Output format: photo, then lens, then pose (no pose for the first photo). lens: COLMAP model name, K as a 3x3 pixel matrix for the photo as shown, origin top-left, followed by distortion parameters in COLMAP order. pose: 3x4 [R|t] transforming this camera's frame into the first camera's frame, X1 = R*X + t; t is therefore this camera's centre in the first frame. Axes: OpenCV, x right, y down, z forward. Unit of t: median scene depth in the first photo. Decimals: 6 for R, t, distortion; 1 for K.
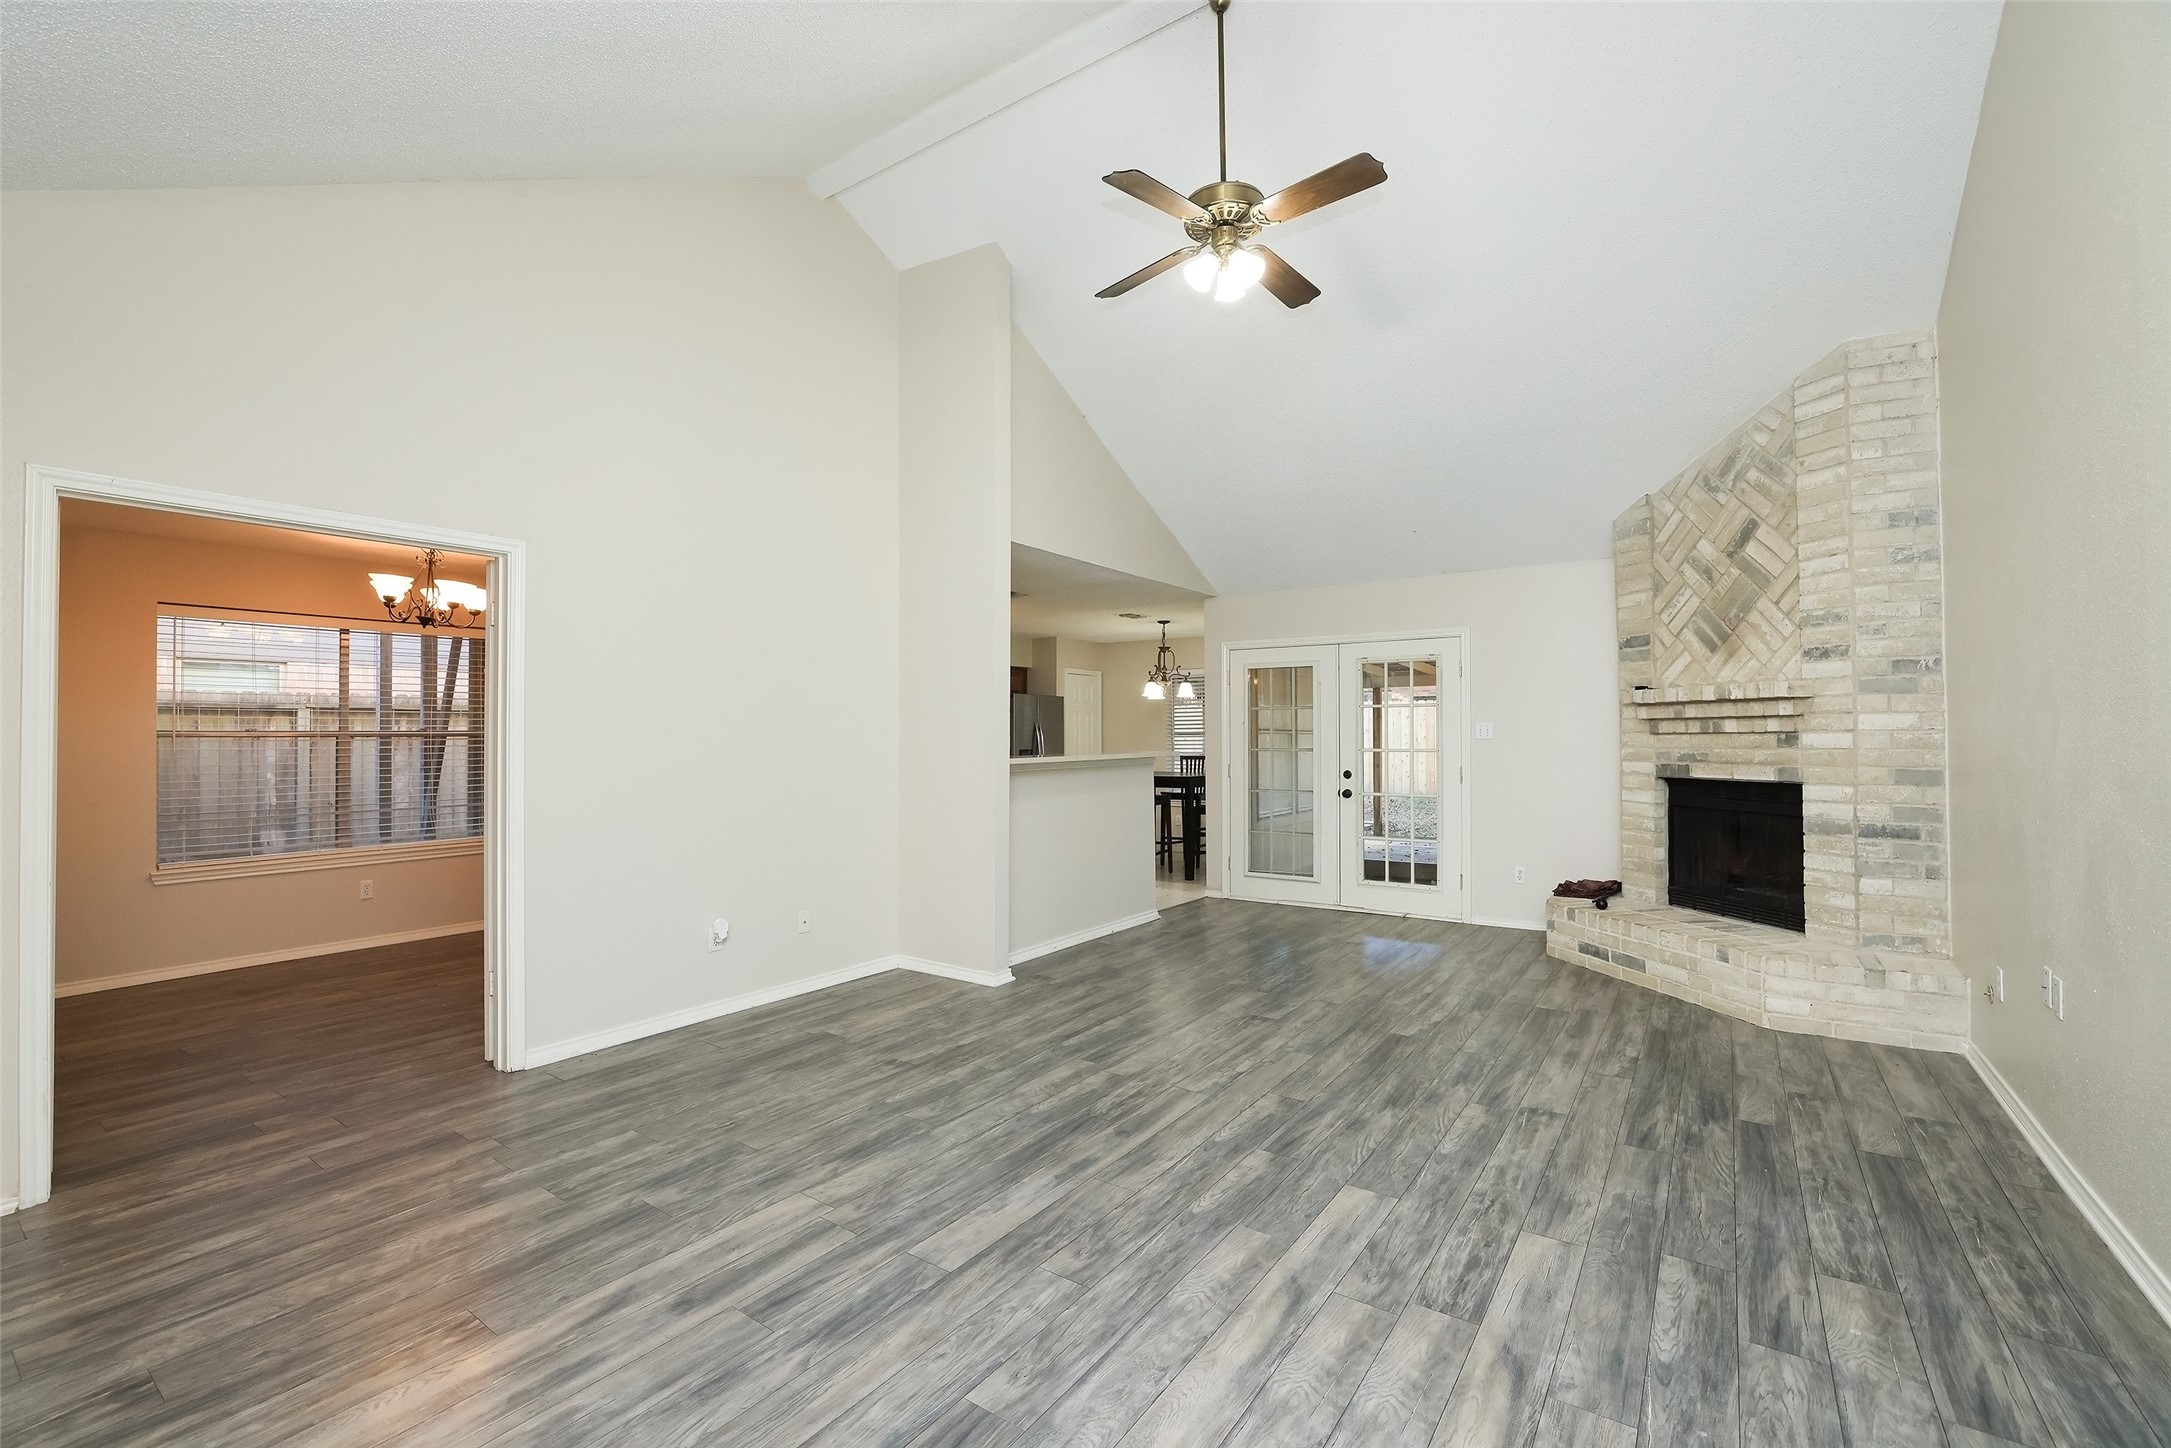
lens RADIAL K [[921.6, 0, 1091.0], [0, 921.6, 724.1], [0, 0, 1]] dist [-0.049299, 0.018881]
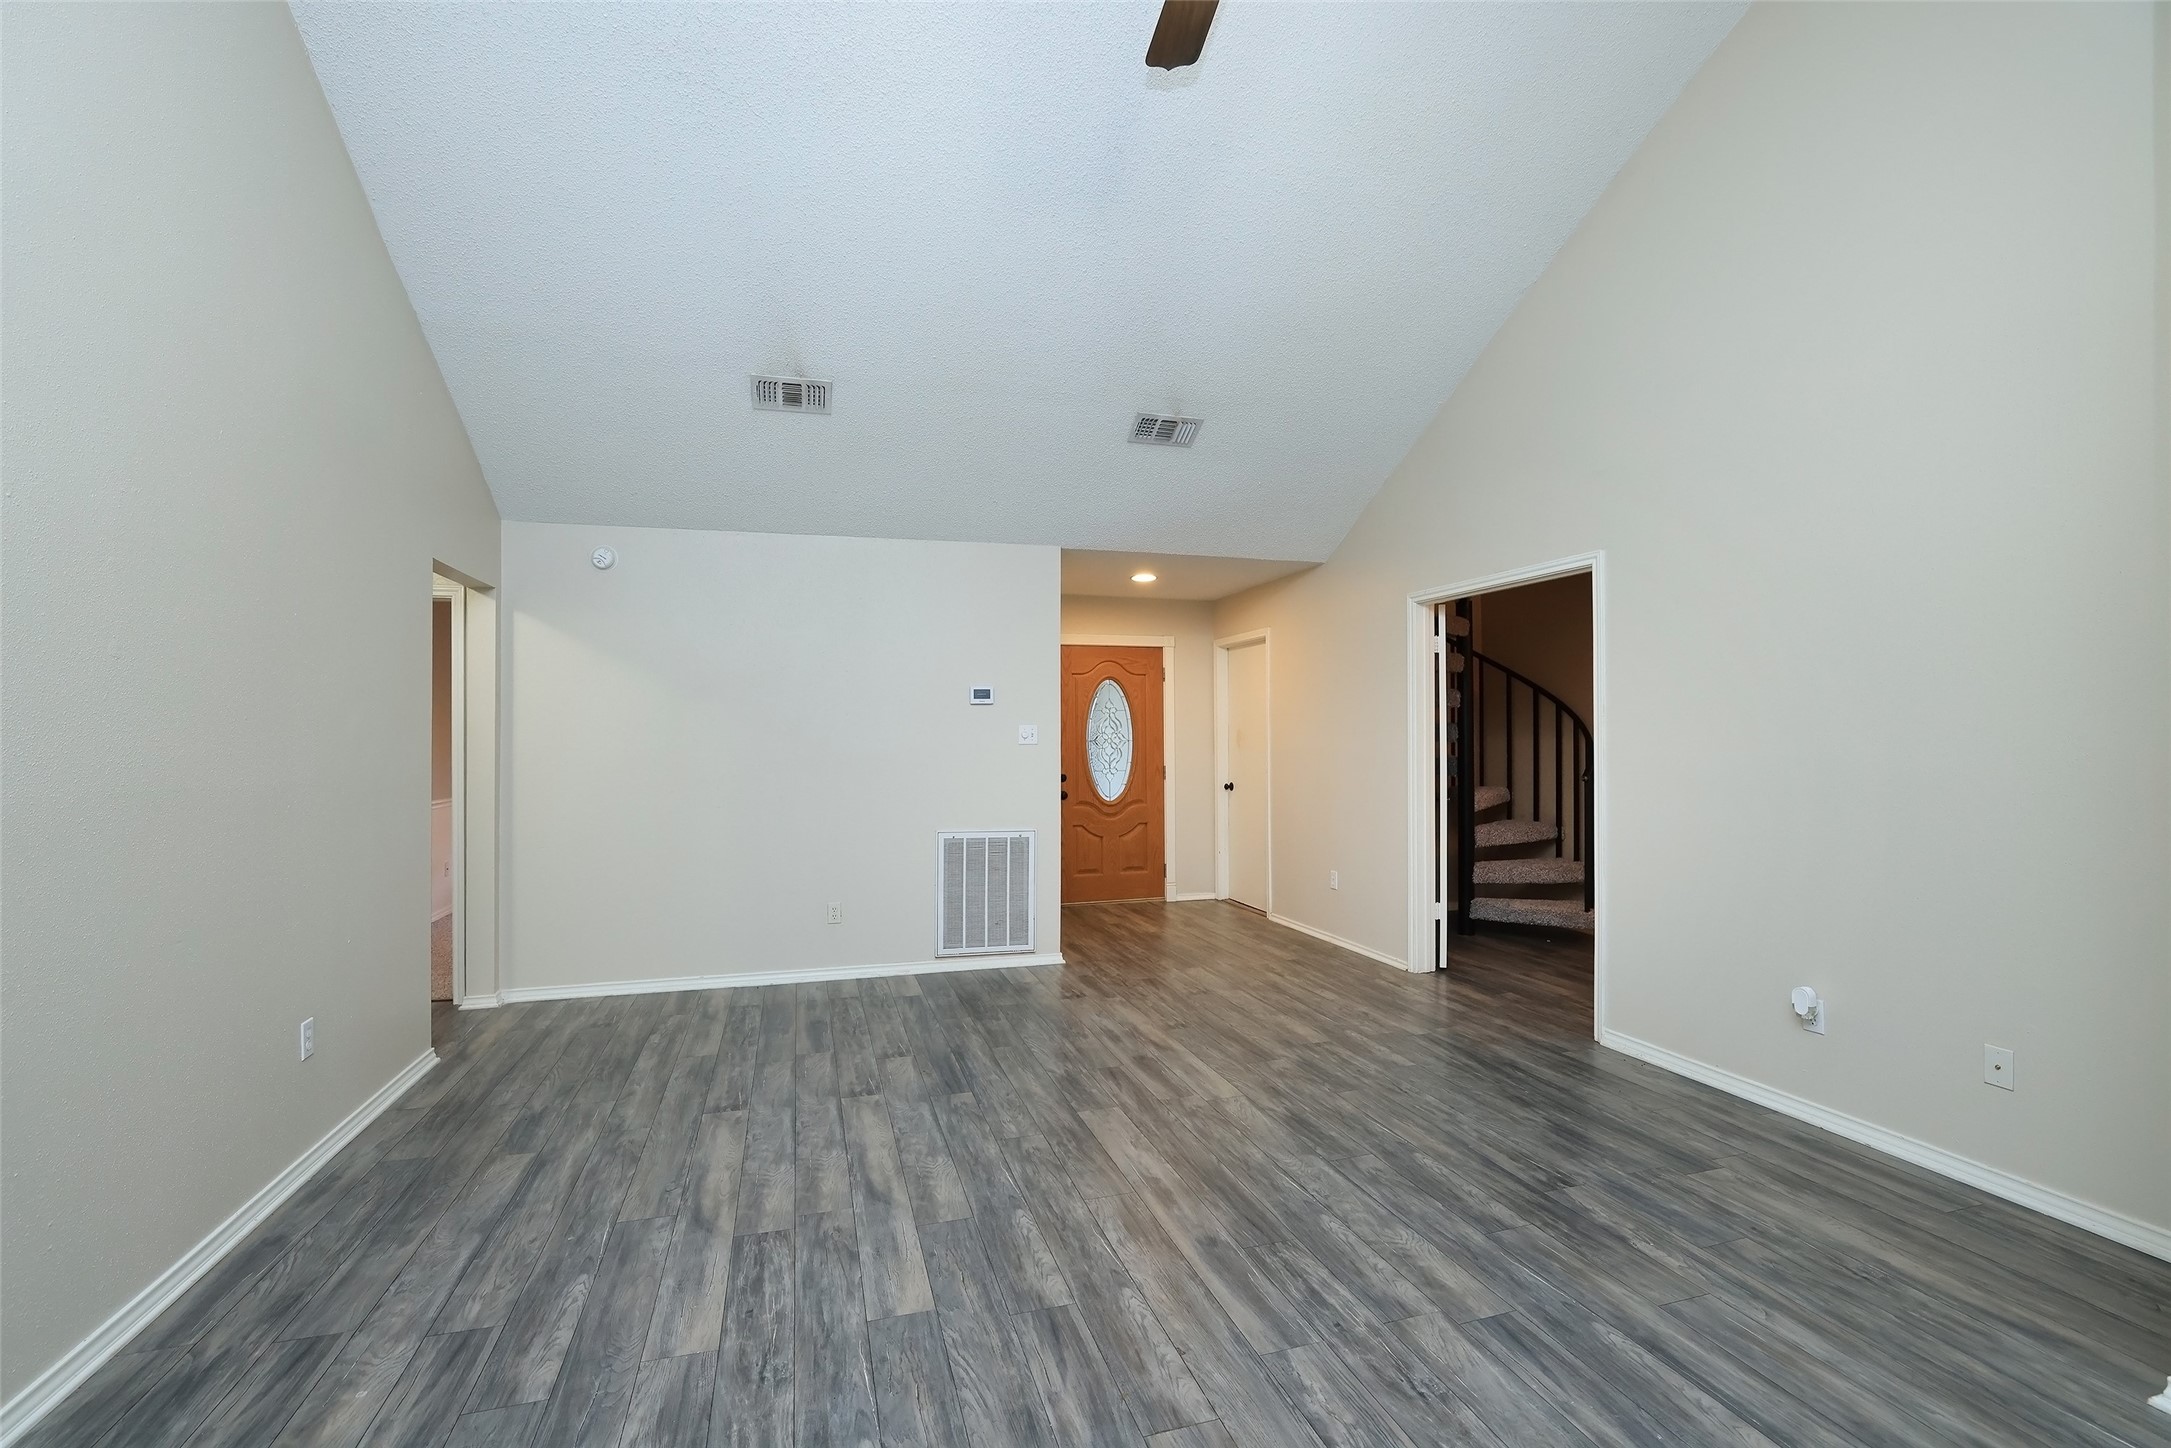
lens RADIAL K [[990.3, 0, 1085.5], [0, 990.3, 724.0], [0, 0, 1]] dist [-0.057830, 0.024734]
pose [[-0.632284, -0.001168, -0.774735, 0.589117], [0.017072, 0.999735, -0.015440, 0.009035], [0.774548, -0.022989, -0.632097, 1.136868]]
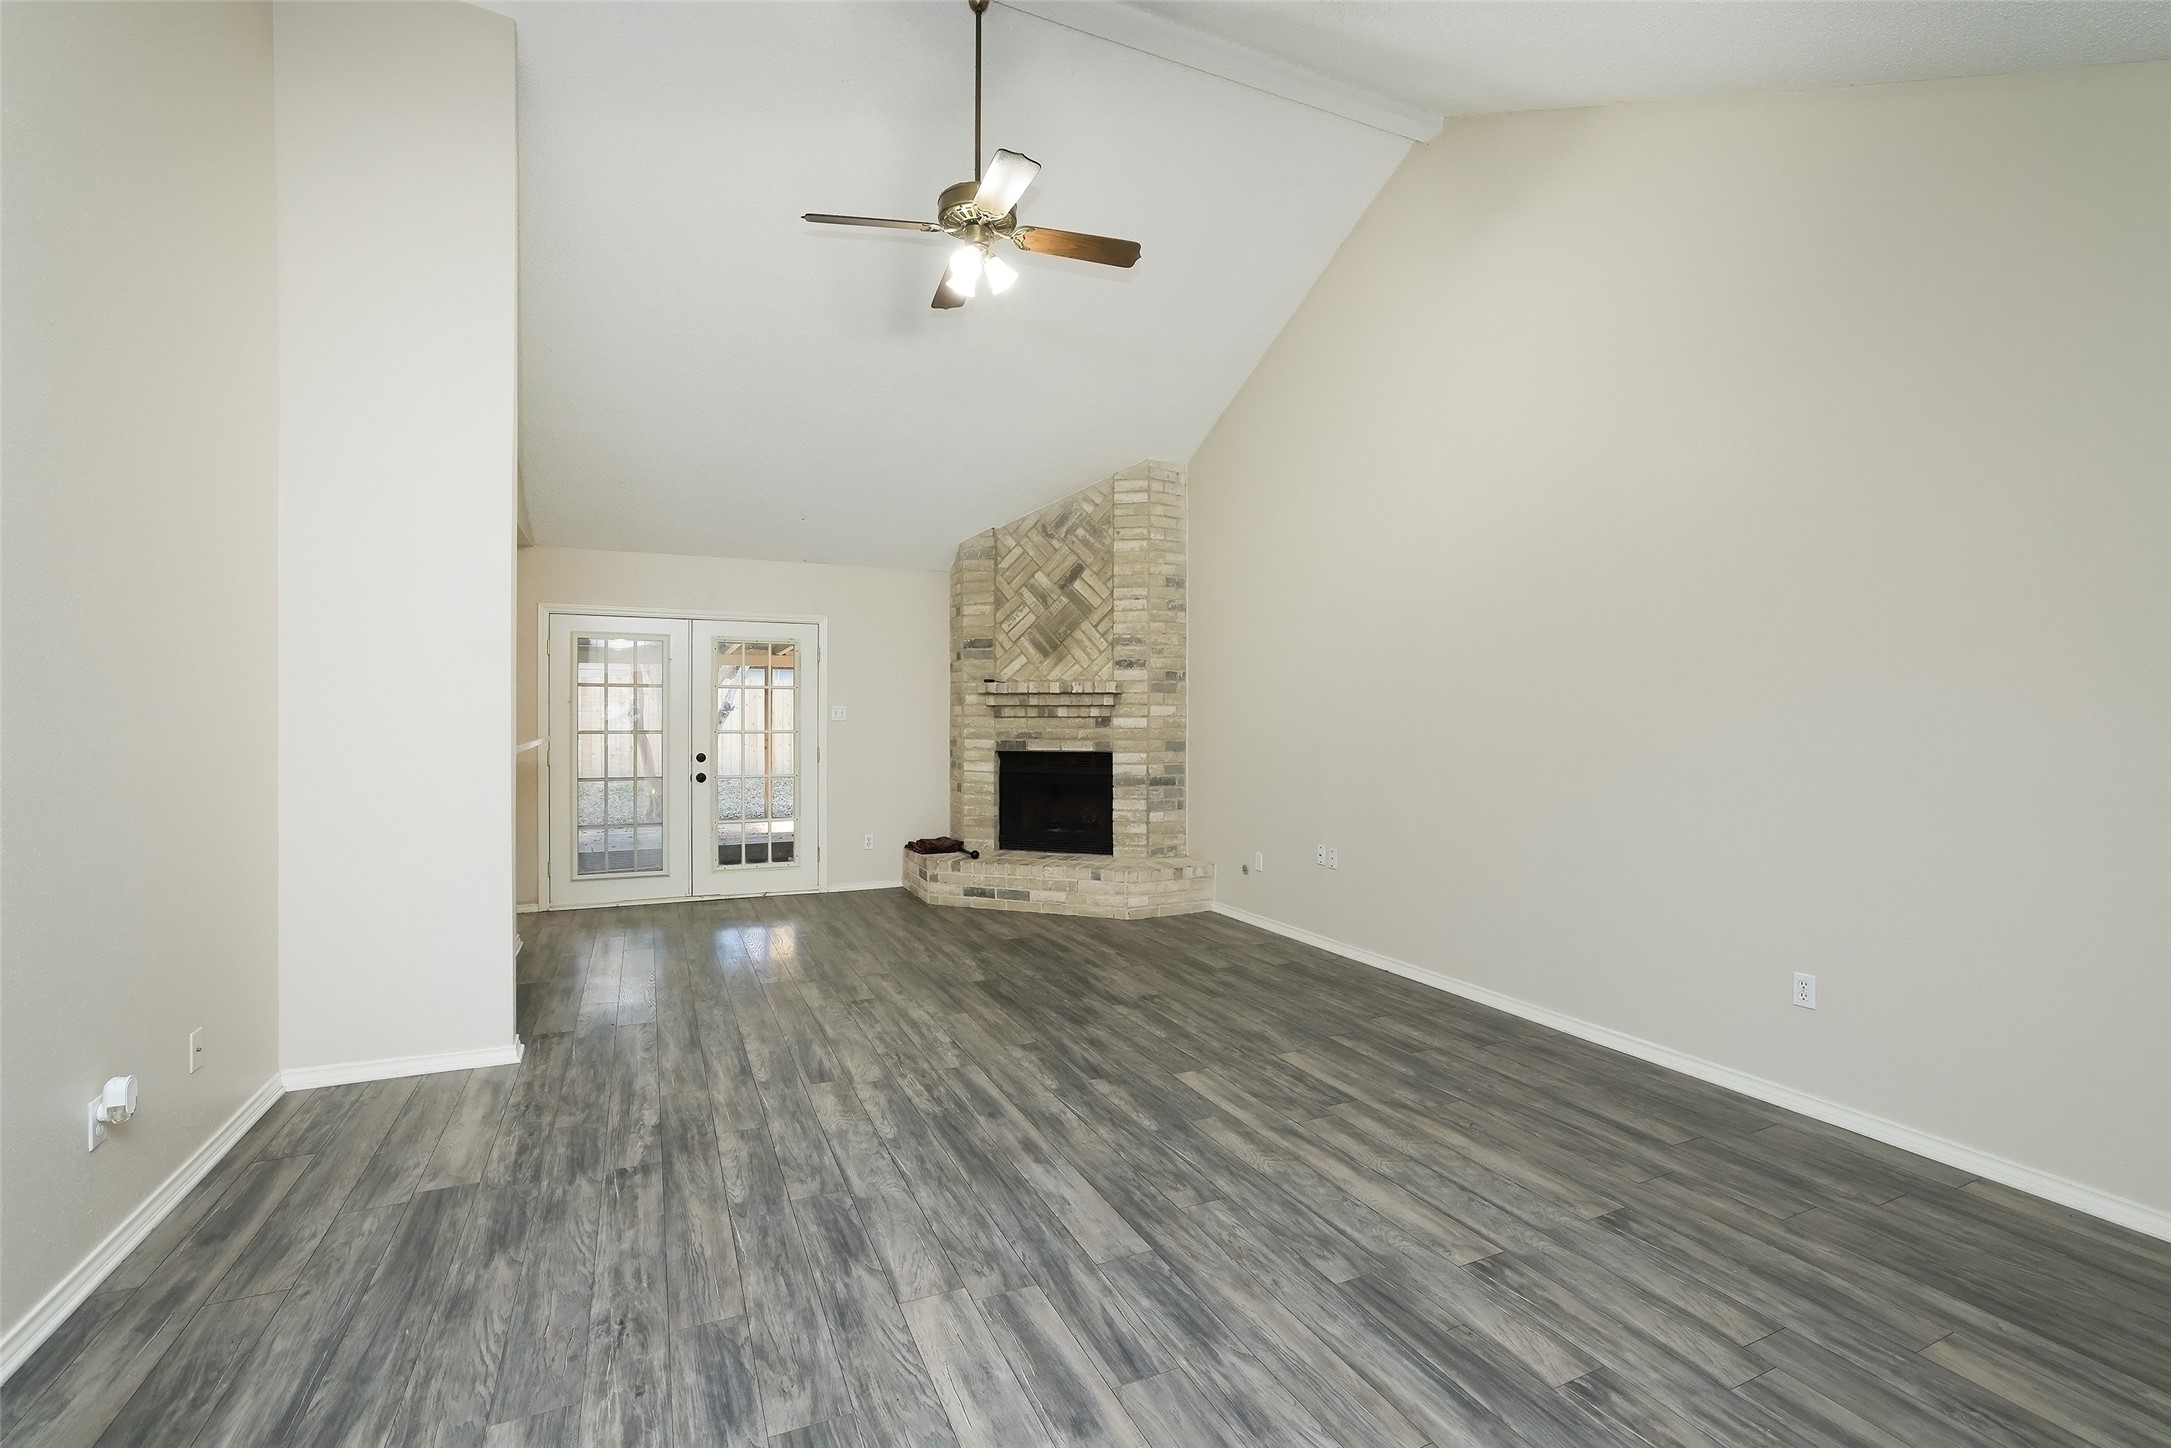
lens RADIAL K [[921.6, 0, 1091.0], [0, 921.6, 724.1], [0, 0, 1]] dist [-0.049299, 0.018881]
pose [[0.513127, -0.002171, 0.858310, -0.602206], [-0.016726, 0.999782, 0.012528, 0.002753], [-0.858150, -0.020785, 0.512979, 0.312031]]
